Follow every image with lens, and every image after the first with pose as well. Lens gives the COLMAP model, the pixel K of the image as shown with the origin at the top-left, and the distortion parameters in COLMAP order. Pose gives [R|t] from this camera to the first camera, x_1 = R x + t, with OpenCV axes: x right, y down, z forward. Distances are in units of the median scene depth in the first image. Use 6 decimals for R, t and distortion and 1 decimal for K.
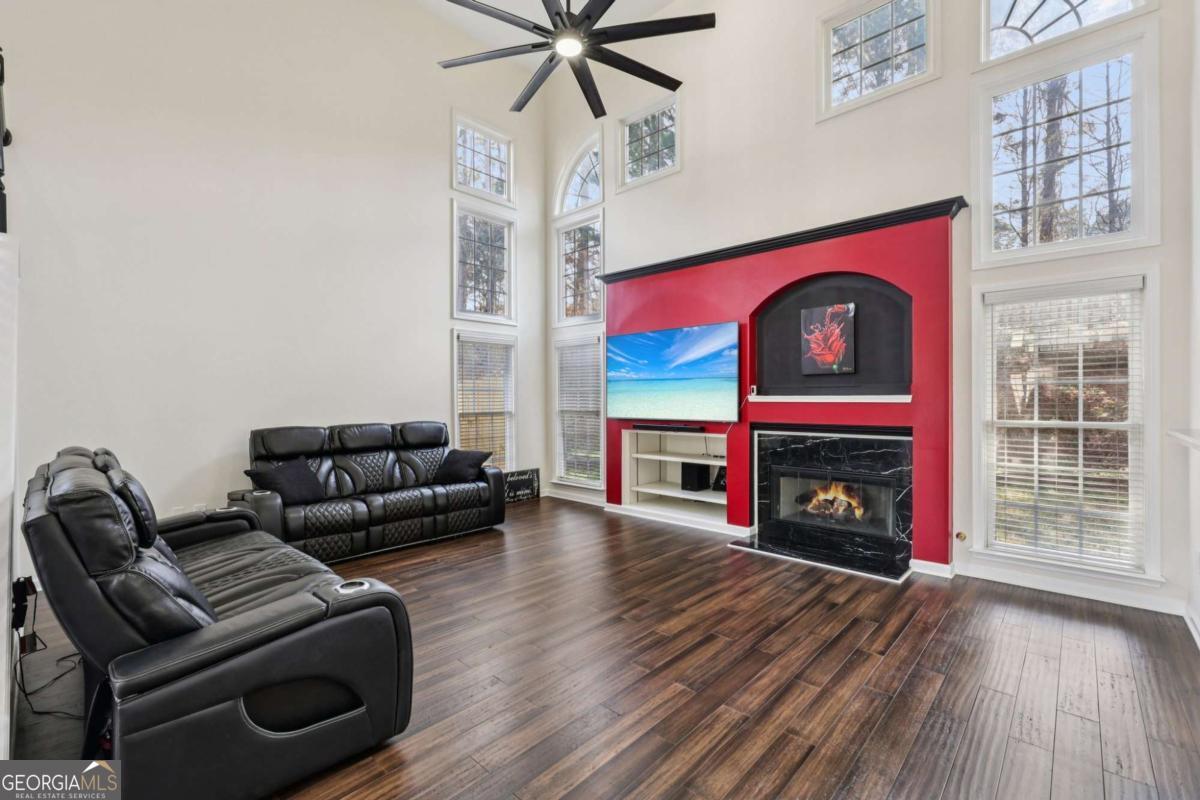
lens RADIAL K [[516.1, 0, 599.8], [0, 516.1, 401.1], [0, 0, 1]] dist [0.002456, 0.000173]
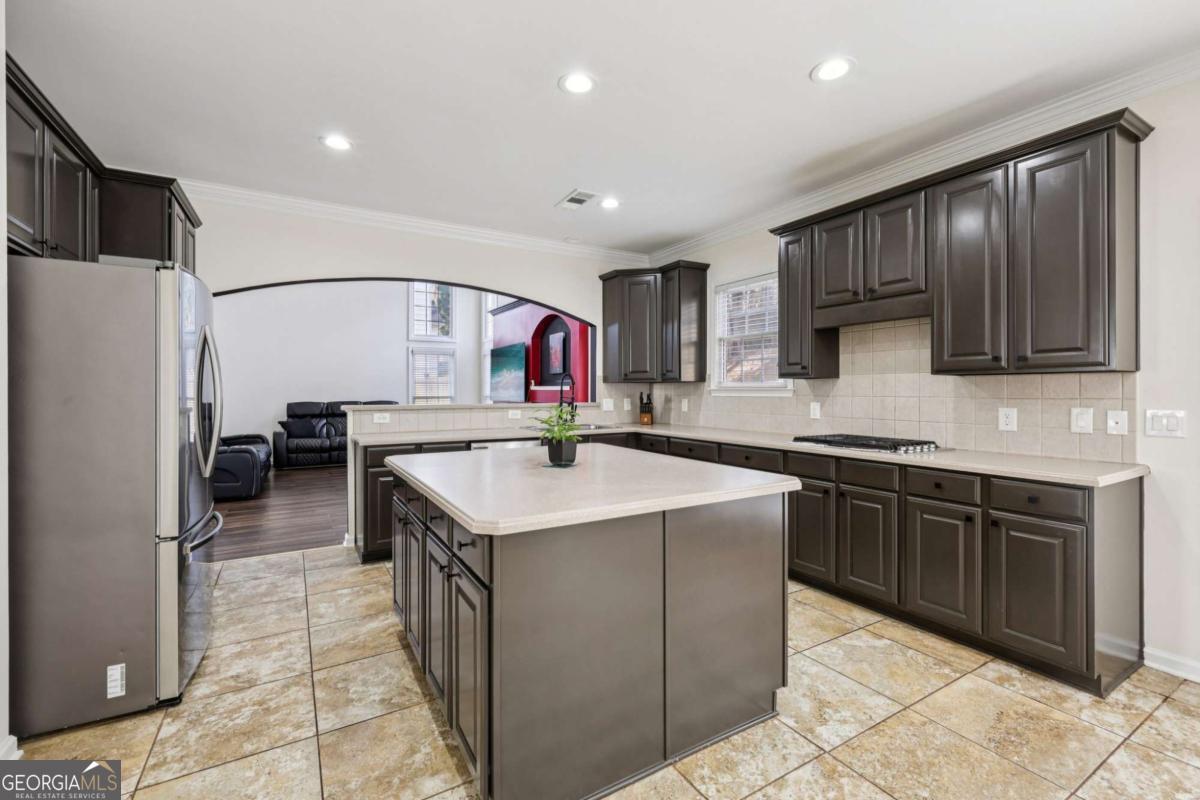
lens RADIAL K [[516.1, 0, 603.1], [0, 516.1, 393.8], [0, 0, 1]] dist [0.002456, 0.000173]
pose [[0.959852, 0.004020, -0.280480, 1.035285], [-0.003010, 0.999987, 0.004032, 0.006707], [0.280492, -0.003026, 0.959851, -0.577028]]
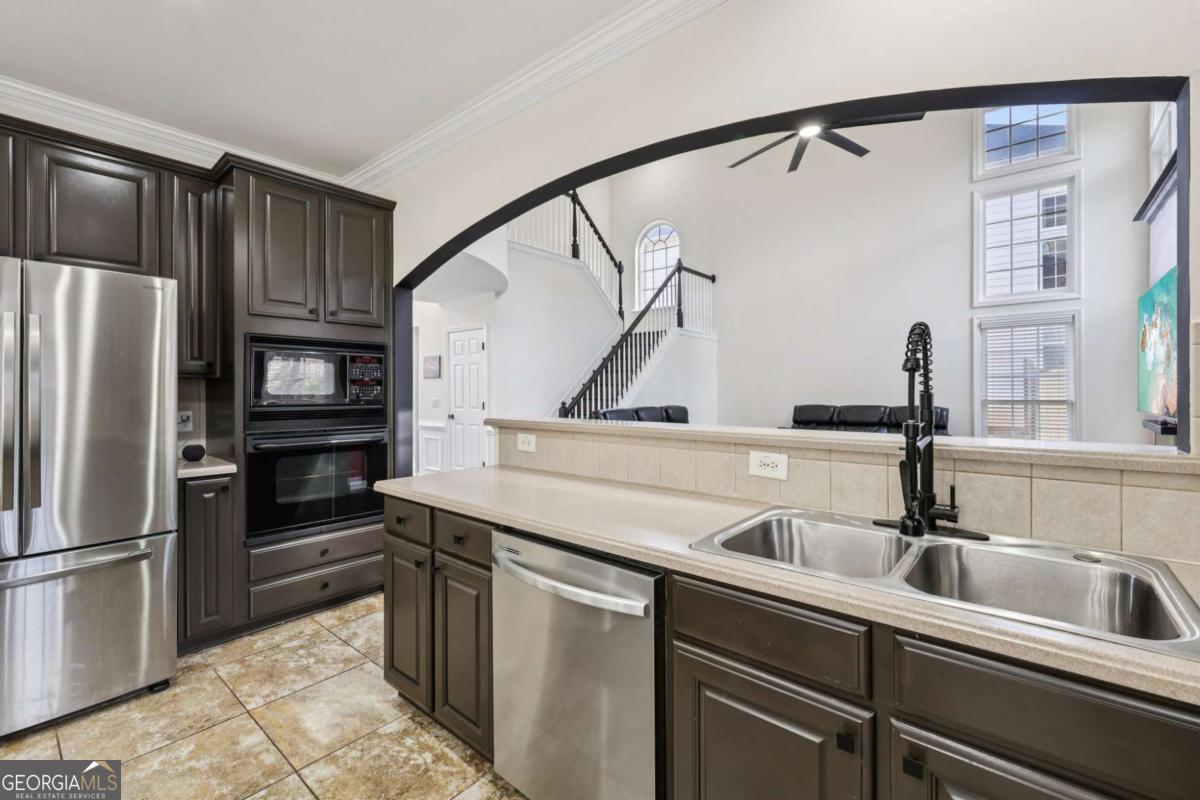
lens RADIAL K [[511.9, 0, 598.5], [0, 511.9, 392.6], [0, 0, 1]] dist [0.000293, 0.000099]
pose [[0.037162, 0.006239, -0.999290, 0.913373], [0.001569, 0.999979, 0.006301, 0.000974], [0.999308, -0.001802, 0.037151, 0.276873]]
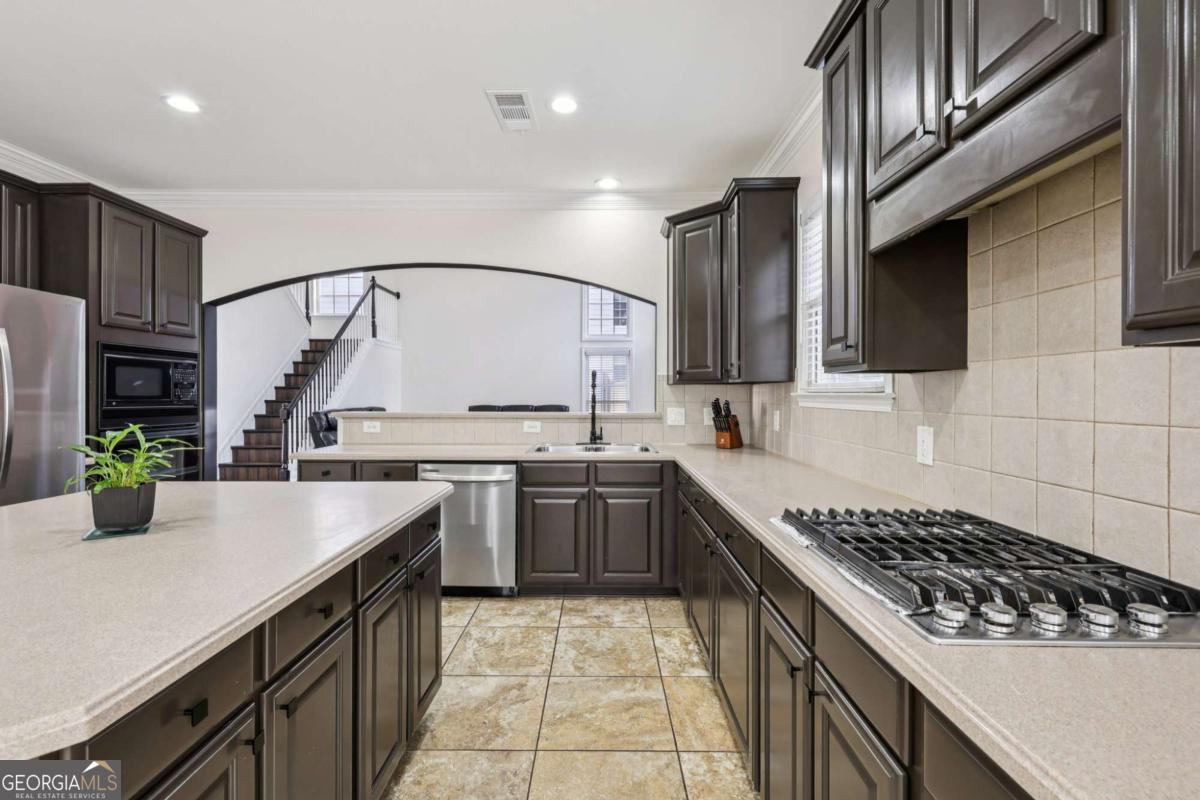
lens RADIAL K [[531.9, 0, 605.1], [0, 531.9, 399.7], [0, 0, 1]] dist [0.000422, 0.000062]
pose [[0.675994, 0.012327, -0.736804, 1.262769], [-0.005190, 0.999915, 0.011967, 0.000407], [0.736888, -0.004265, 0.676001, -0.080866]]
